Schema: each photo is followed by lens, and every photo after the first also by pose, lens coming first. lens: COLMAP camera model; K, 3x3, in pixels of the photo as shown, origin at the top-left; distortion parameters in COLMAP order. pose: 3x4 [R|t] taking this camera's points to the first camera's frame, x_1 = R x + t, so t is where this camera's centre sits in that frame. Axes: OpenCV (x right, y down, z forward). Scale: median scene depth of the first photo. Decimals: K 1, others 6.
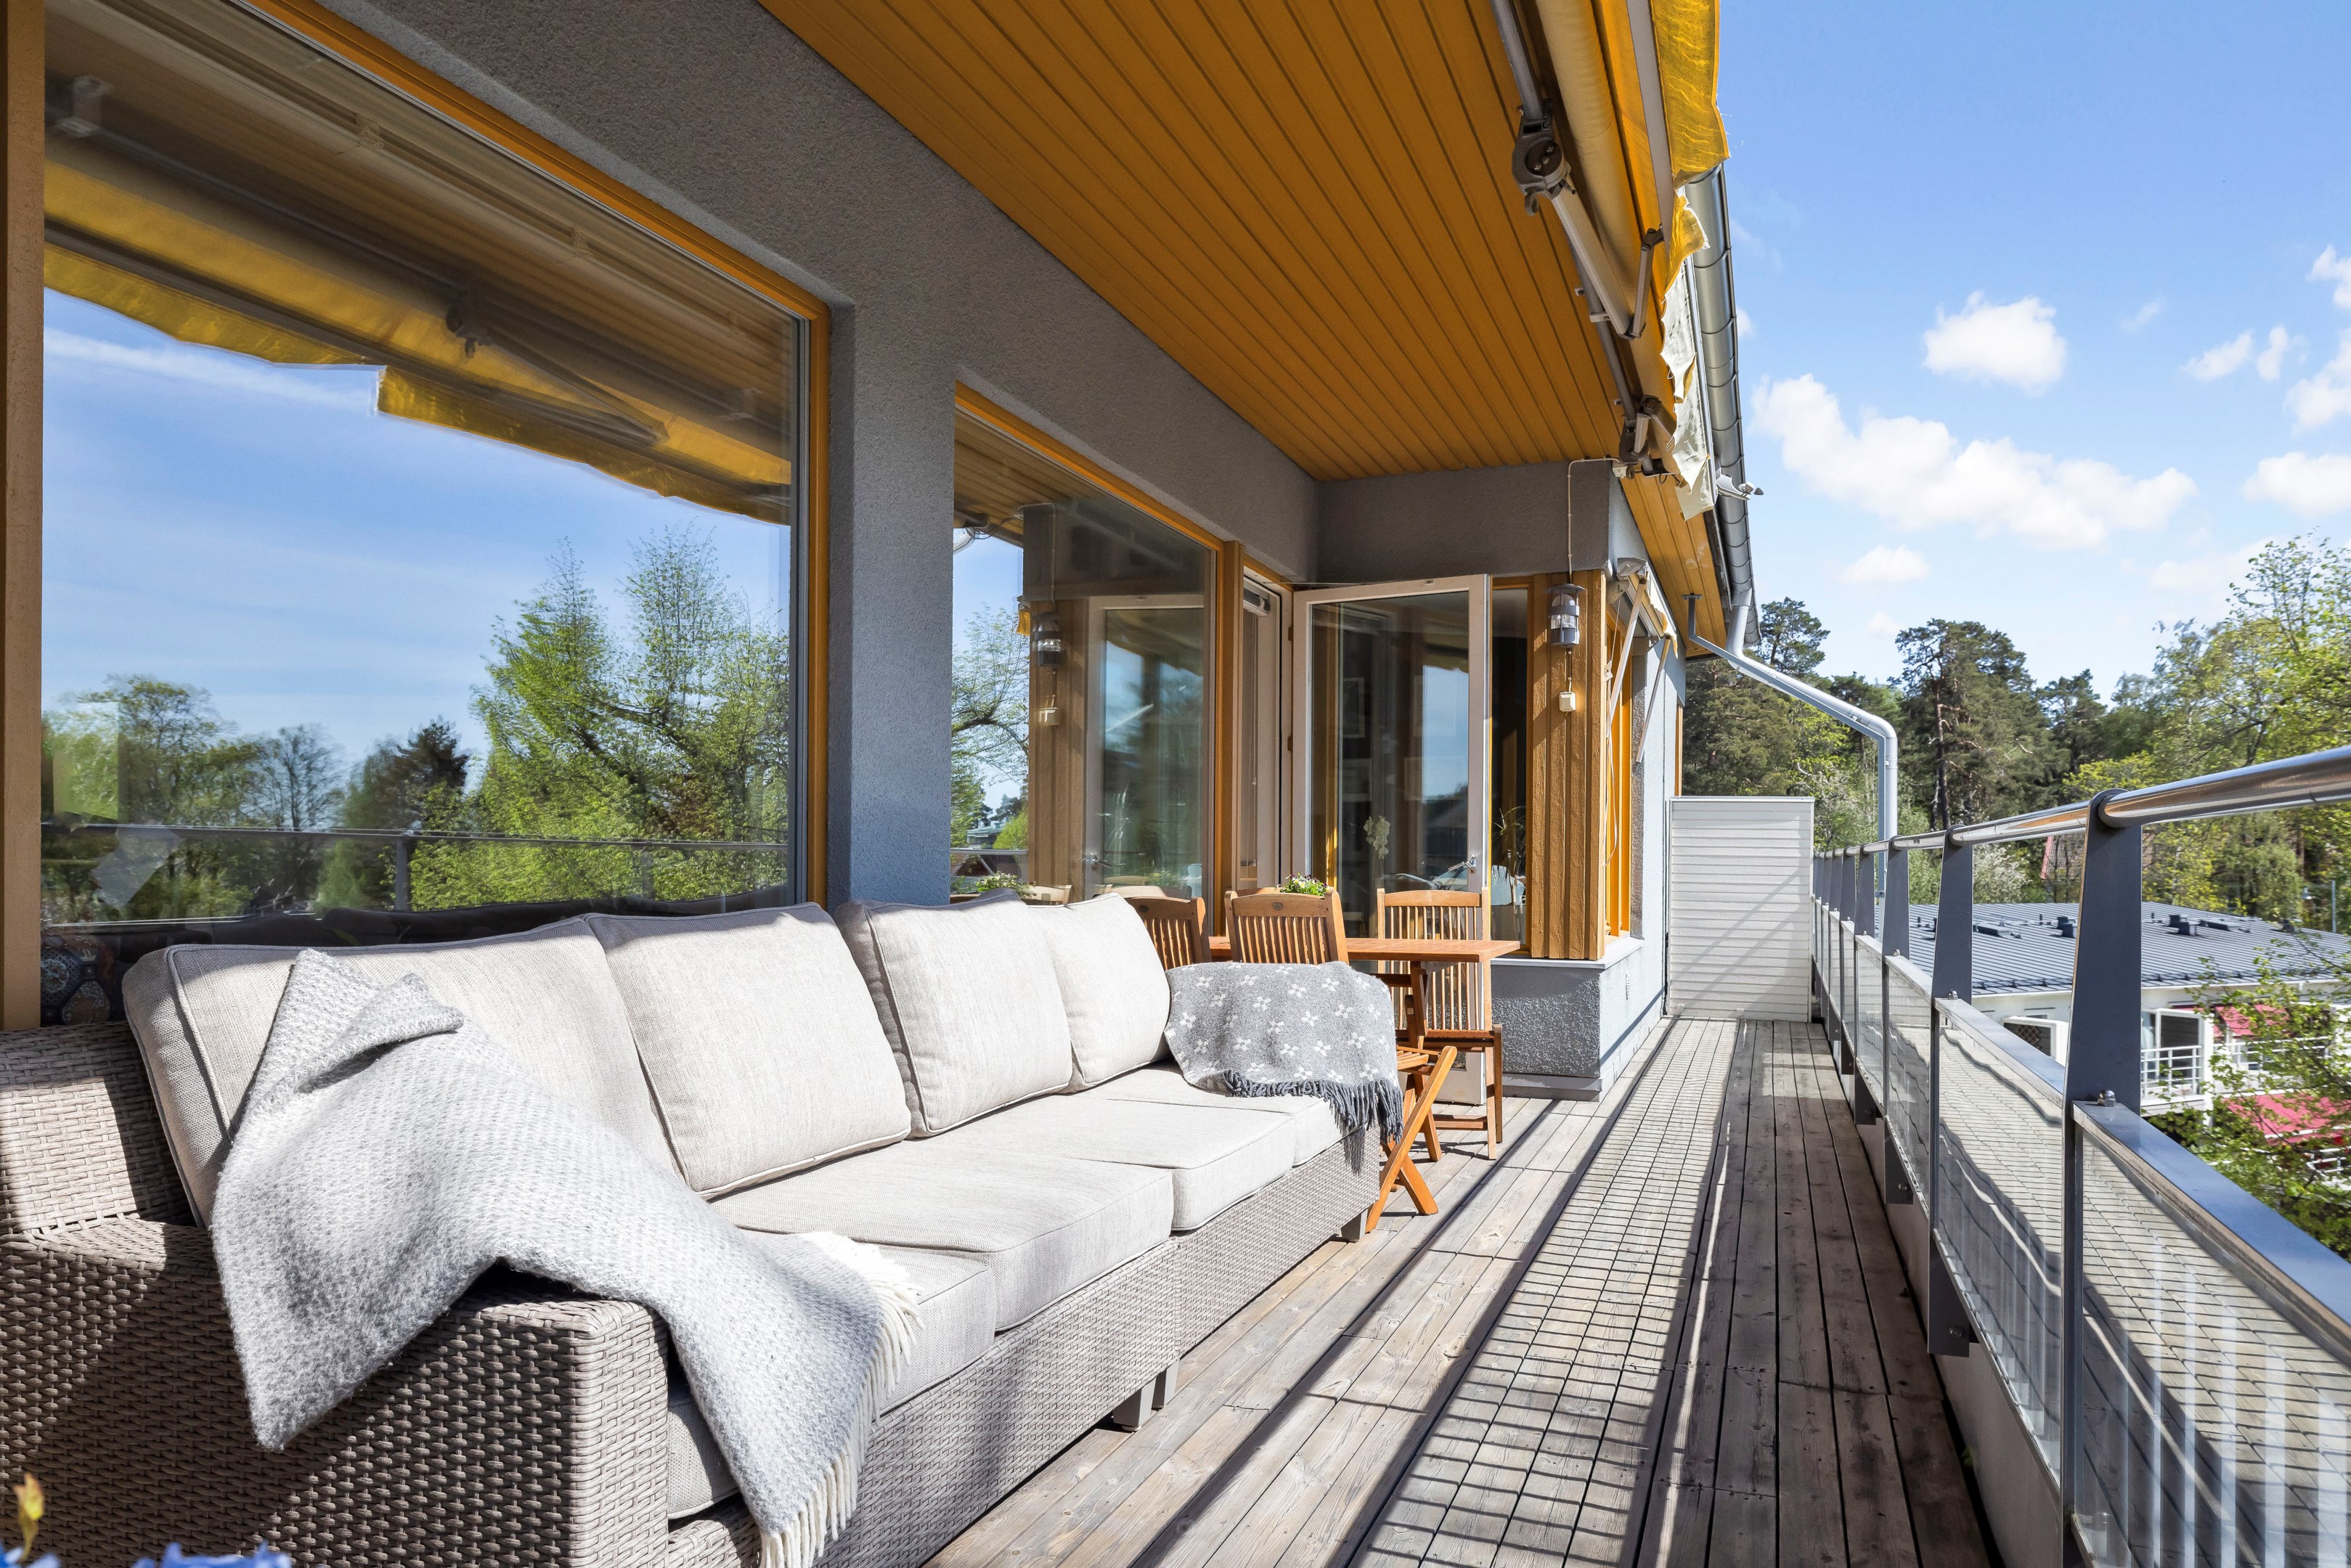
lens RADIAL K [[1560.1, 0, 1158.9], [0, 1560.1, 857.7], [0, 0, 1]] dist [0.004425, -0.000094]
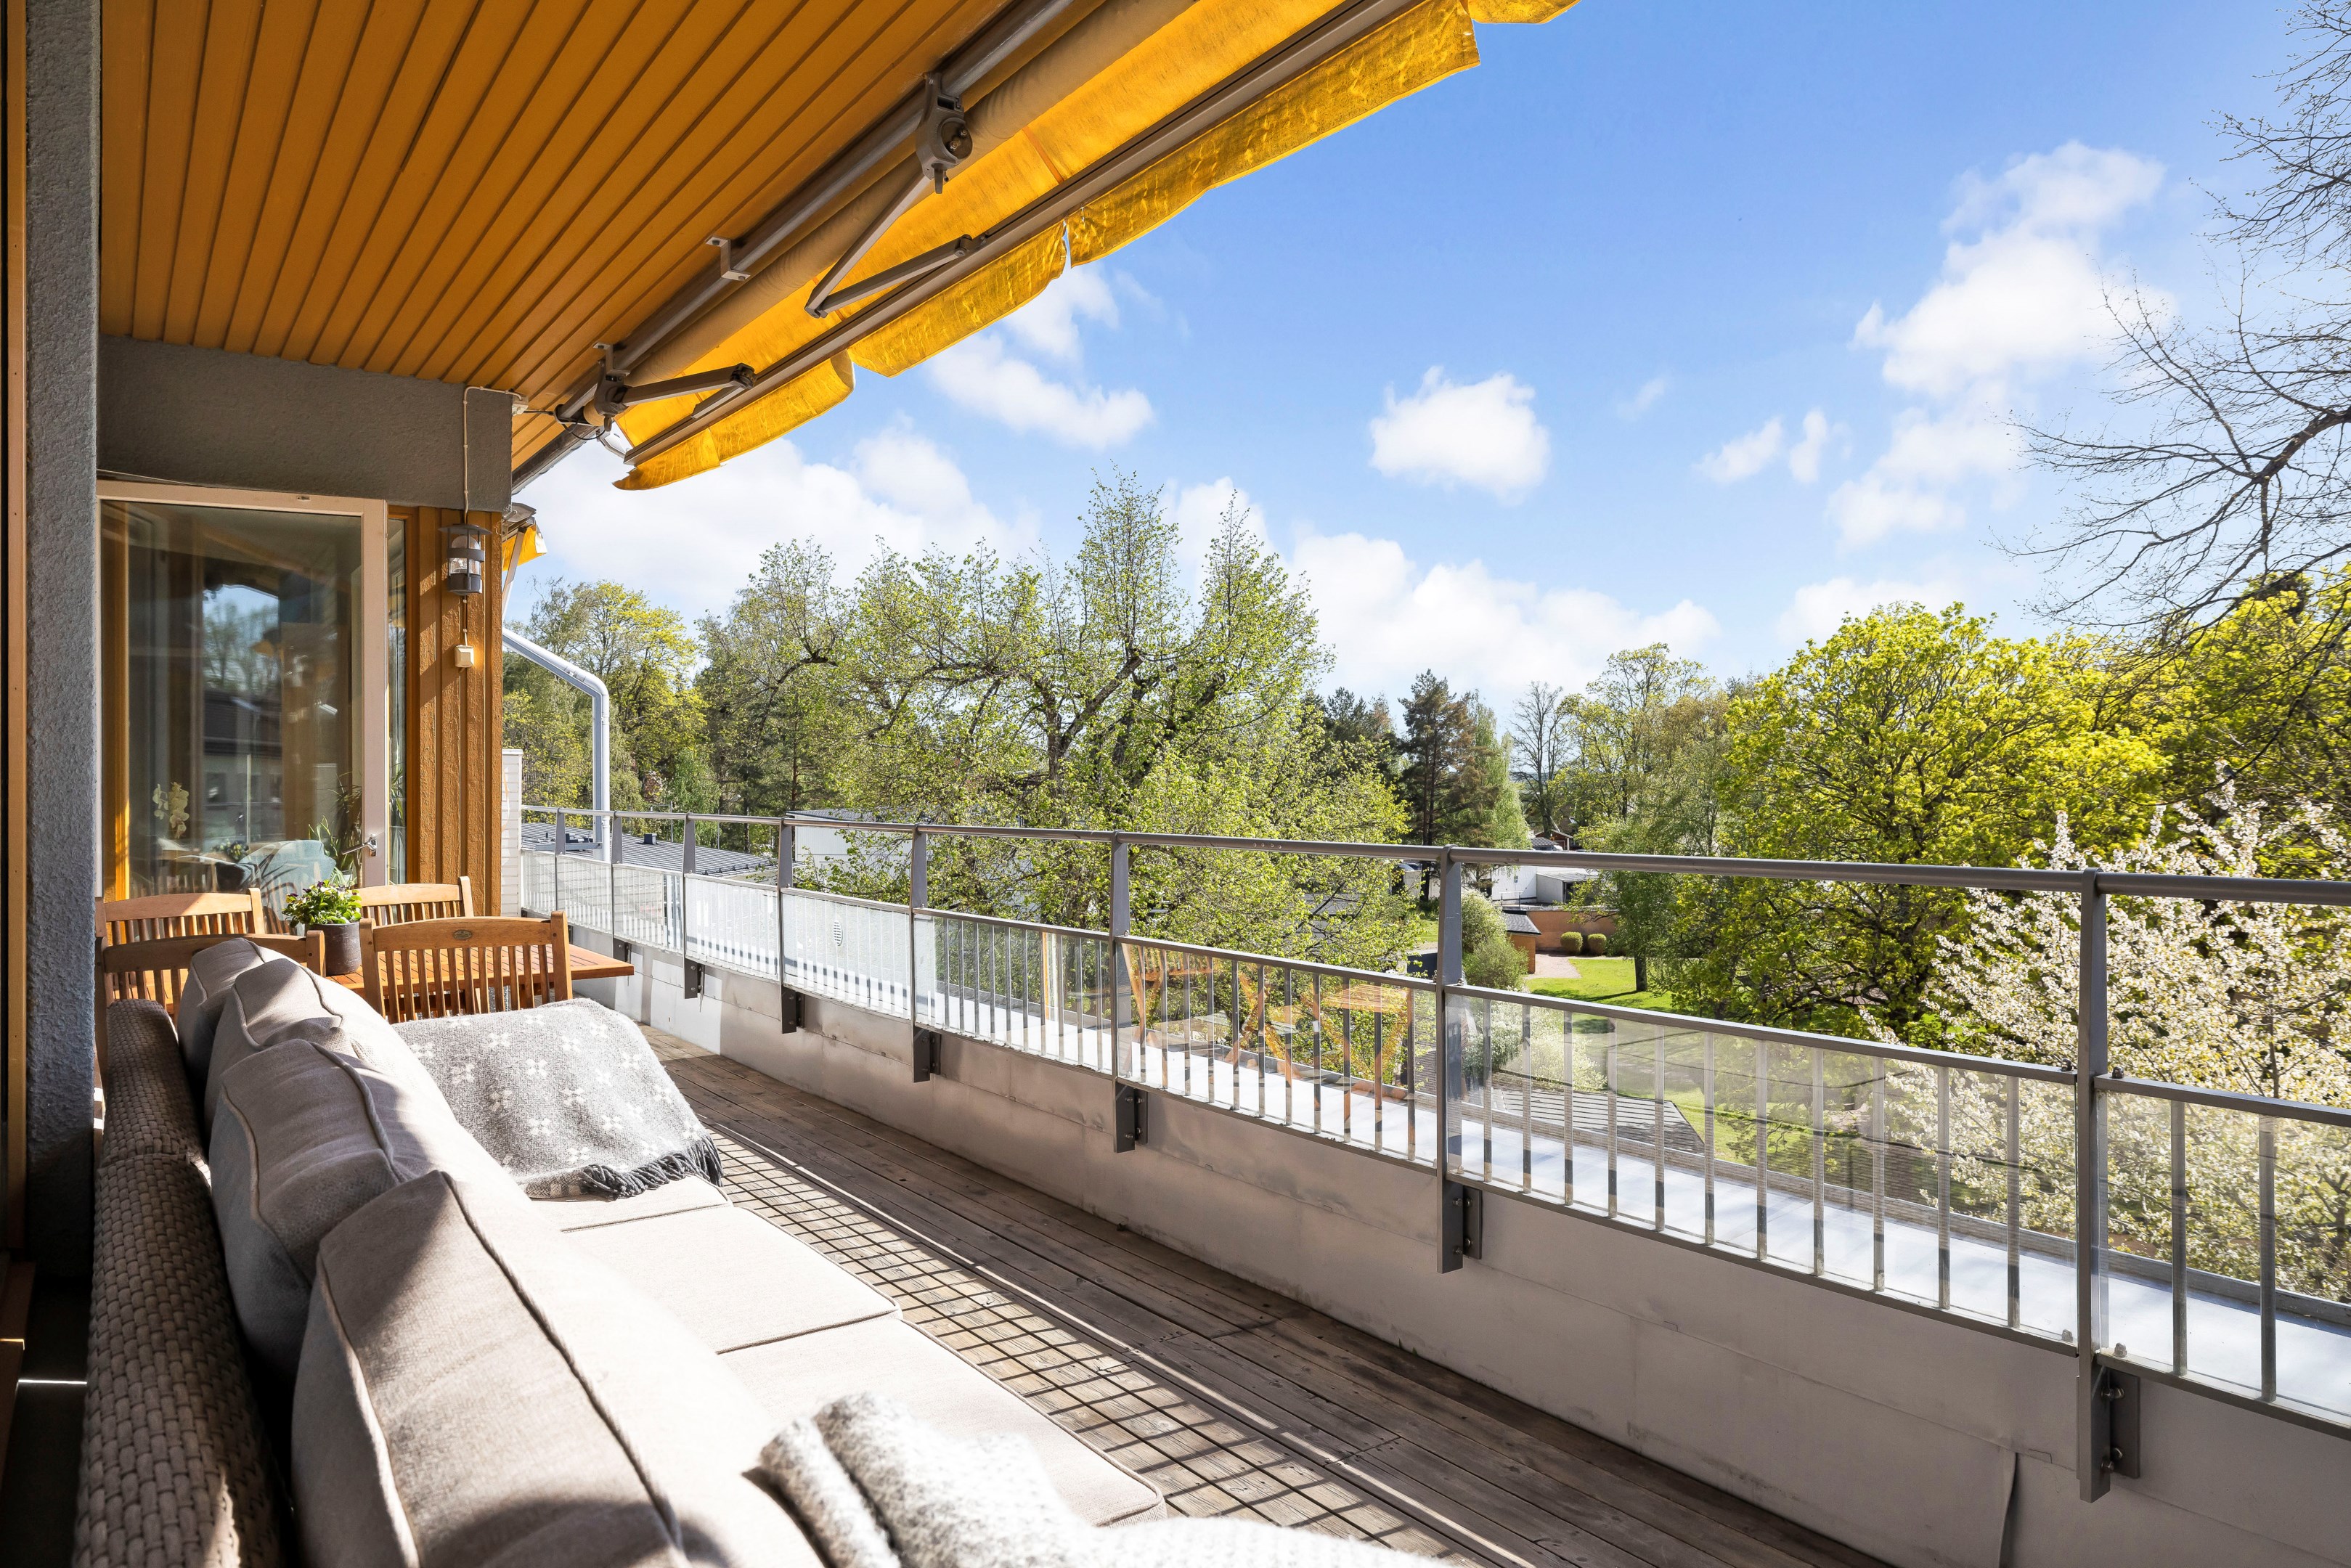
lens RADIAL K [[1487.5, 0, 1175.5], [0, 1487.5, 784.0], [0, 0, 1]] dist [0.000323, -0.000132]
pose [[0.540040, -0.006979, 0.841610, -0.221112], [0.004656, 0.999975, 0.005305, -0.028686], [-0.841626, 0.001054, 0.540059, 0.195133]]
